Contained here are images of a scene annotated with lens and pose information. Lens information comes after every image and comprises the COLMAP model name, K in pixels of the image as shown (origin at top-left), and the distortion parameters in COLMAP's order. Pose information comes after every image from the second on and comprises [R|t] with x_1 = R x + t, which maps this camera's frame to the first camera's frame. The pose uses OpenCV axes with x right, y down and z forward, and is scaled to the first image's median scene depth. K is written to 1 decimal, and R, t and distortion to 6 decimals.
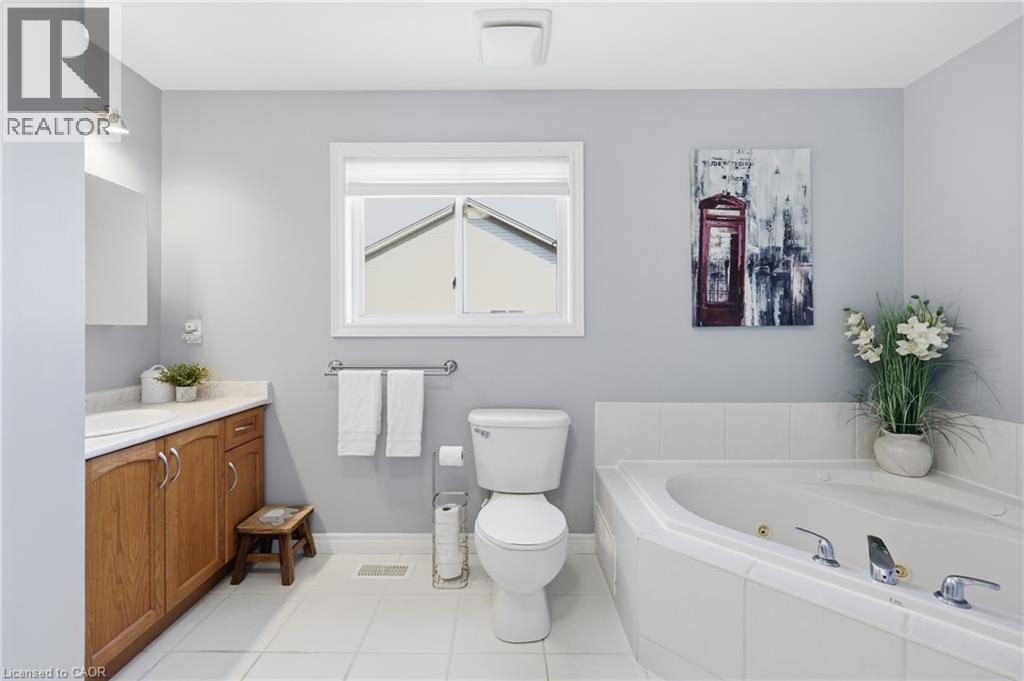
lens RADIAL K [[416.5, 0, 492.1], [0, 416.5, 331.5], [0, 0, 1]] dist [-0.000410, 0.000539]
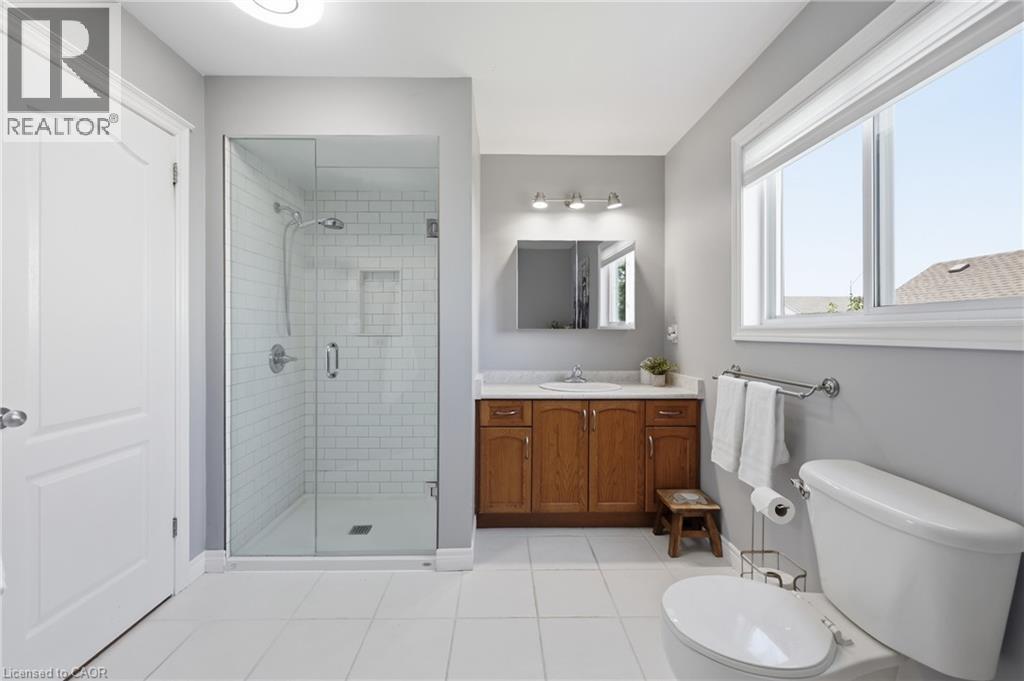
lens RADIAL K [[416.5, 0, 509.5], [0, 416.5, 334.2], [0, 0, 1]] dist [-0.000410, 0.000539]
pose [[0.037328, 0.006479, -0.999282, 0.591012], [-0.001360, 0.999978, 0.006433, -0.006950], [0.999302, 0.001119, 0.037336, 0.481268]]
